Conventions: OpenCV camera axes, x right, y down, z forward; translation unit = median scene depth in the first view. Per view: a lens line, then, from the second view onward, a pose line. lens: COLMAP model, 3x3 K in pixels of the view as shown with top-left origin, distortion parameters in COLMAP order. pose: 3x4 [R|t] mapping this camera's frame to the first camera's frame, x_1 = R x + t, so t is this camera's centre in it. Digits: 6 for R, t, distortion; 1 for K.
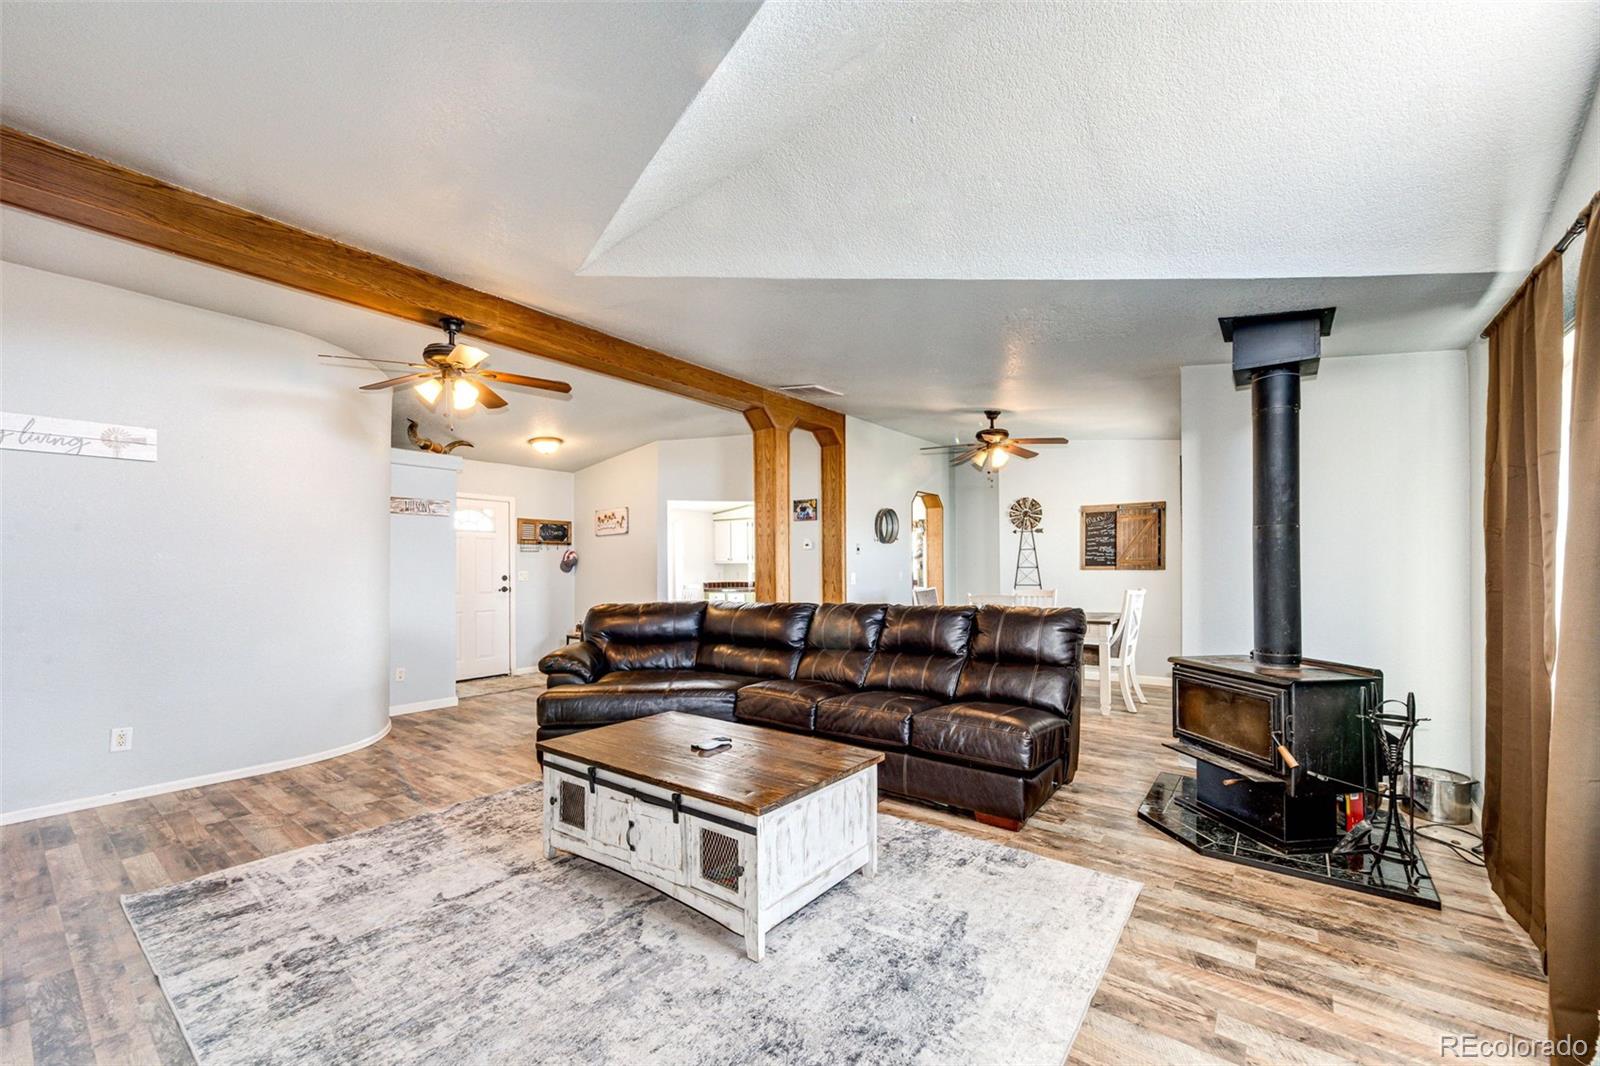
lens RADIAL K [[640.5, 0, 796.8], [0, 640.5, 534.0], [0, 0, 1]] dist [-0.000240, -0.000237]
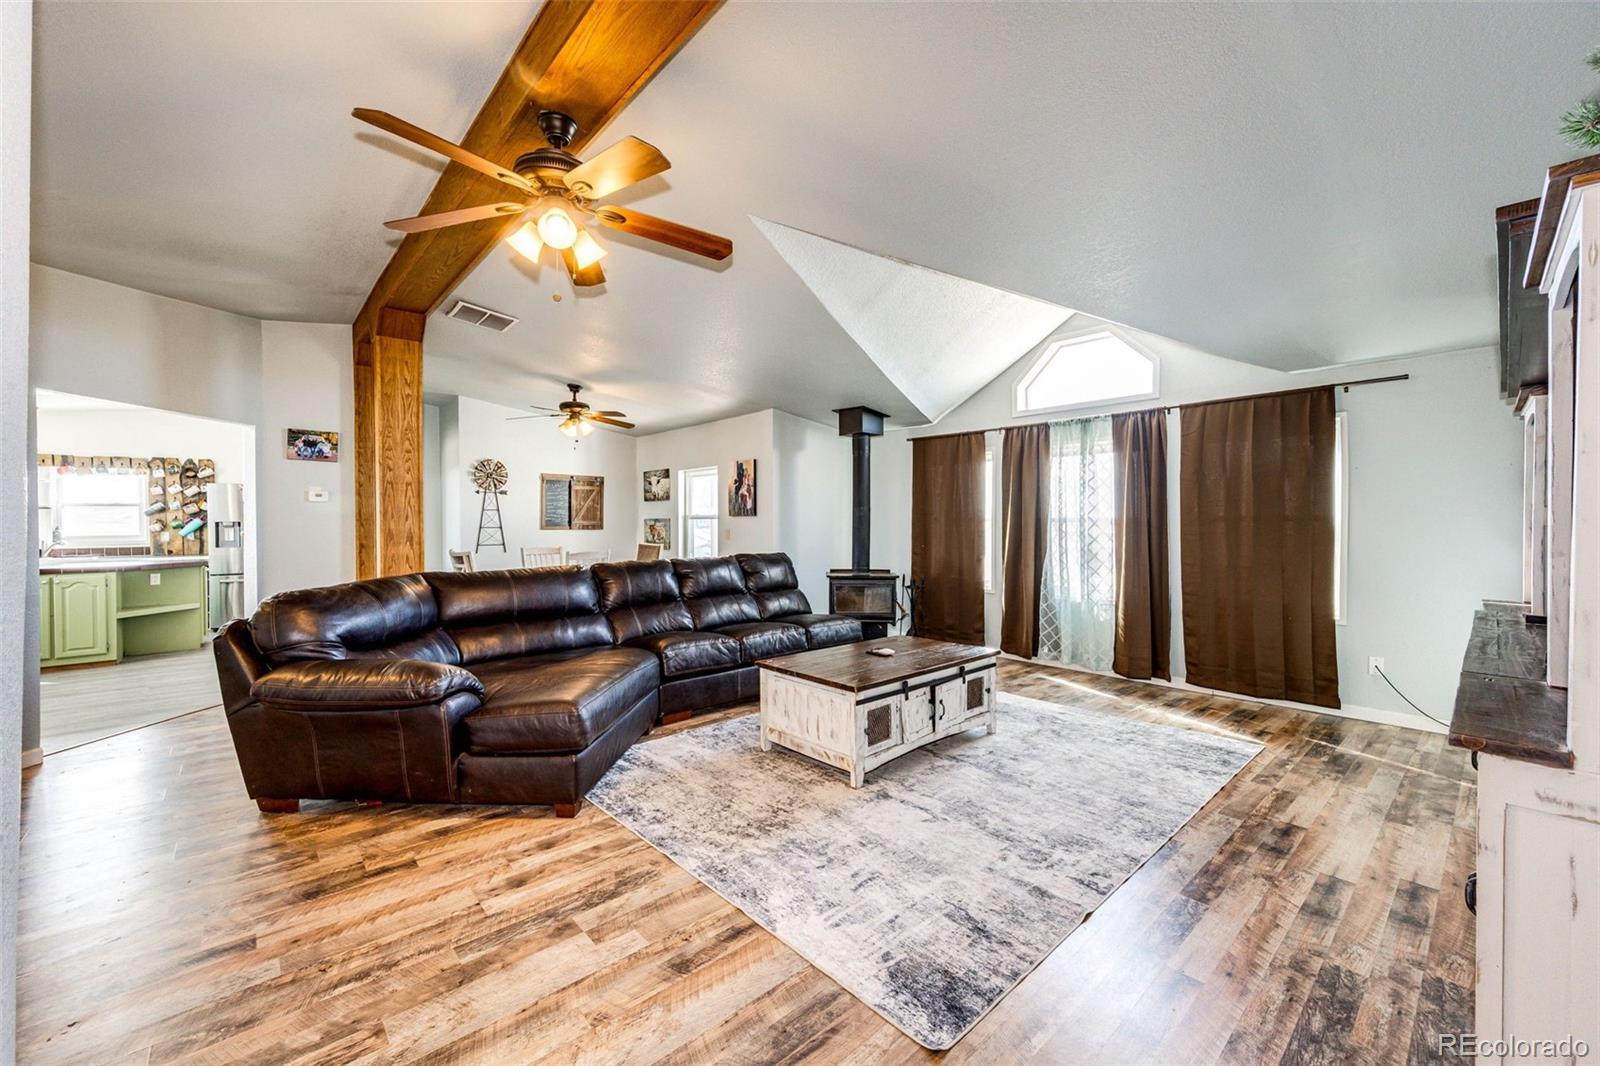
lens RADIAL K [[641.4, 0, 811.4], [0, 641.4, 530.9], [0, 0, 1]] dist [0.001994, 0.000128]
pose [[0.171605, -0.004274, 0.985157, -1.320779], [-0.042585, 0.999024, 0.011752, 0.053225], [-0.984245, -0.043969, 0.171255, 0.815150]]
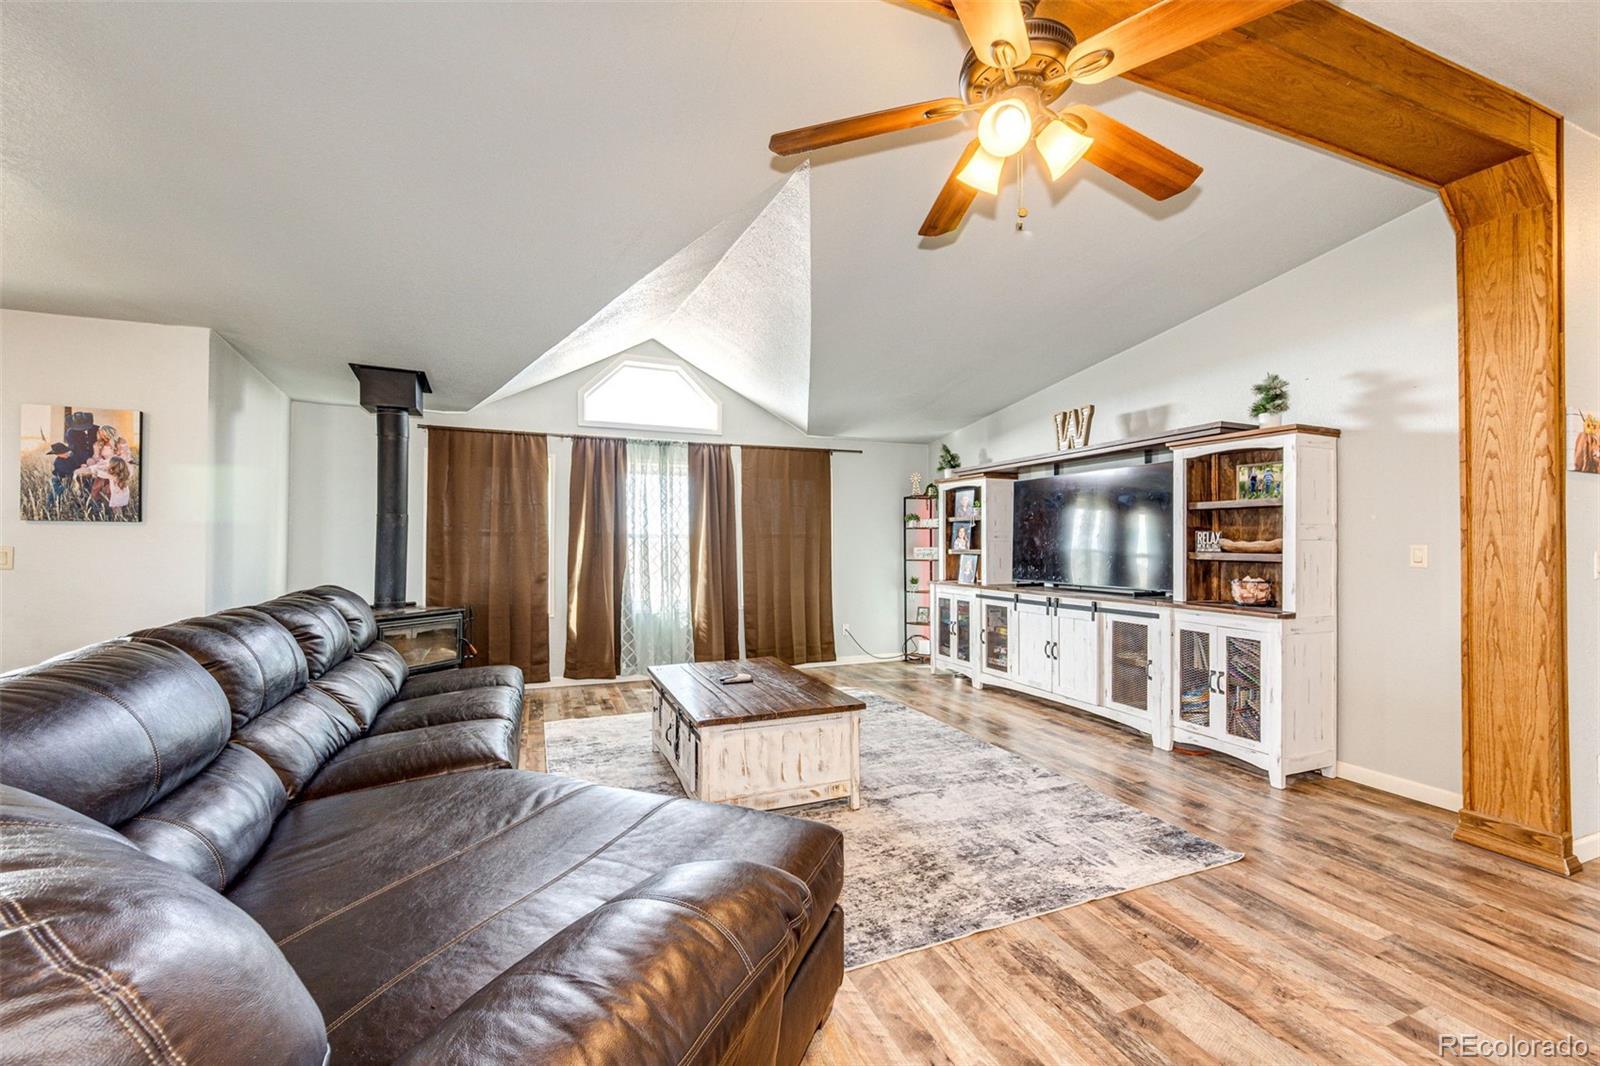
lens RADIAL K [[640.5, 0, 796.8], [0, 640.5, 534.0], [0, 0, 1]] dist [-0.000240, -0.000237]
pose [[-0.860347, 0.011856, 0.509571, -0.761462], [-0.017694, 0.998432, -0.053104, 0.098771], [-0.509402, -0.054705, -0.858788, 1.778243]]
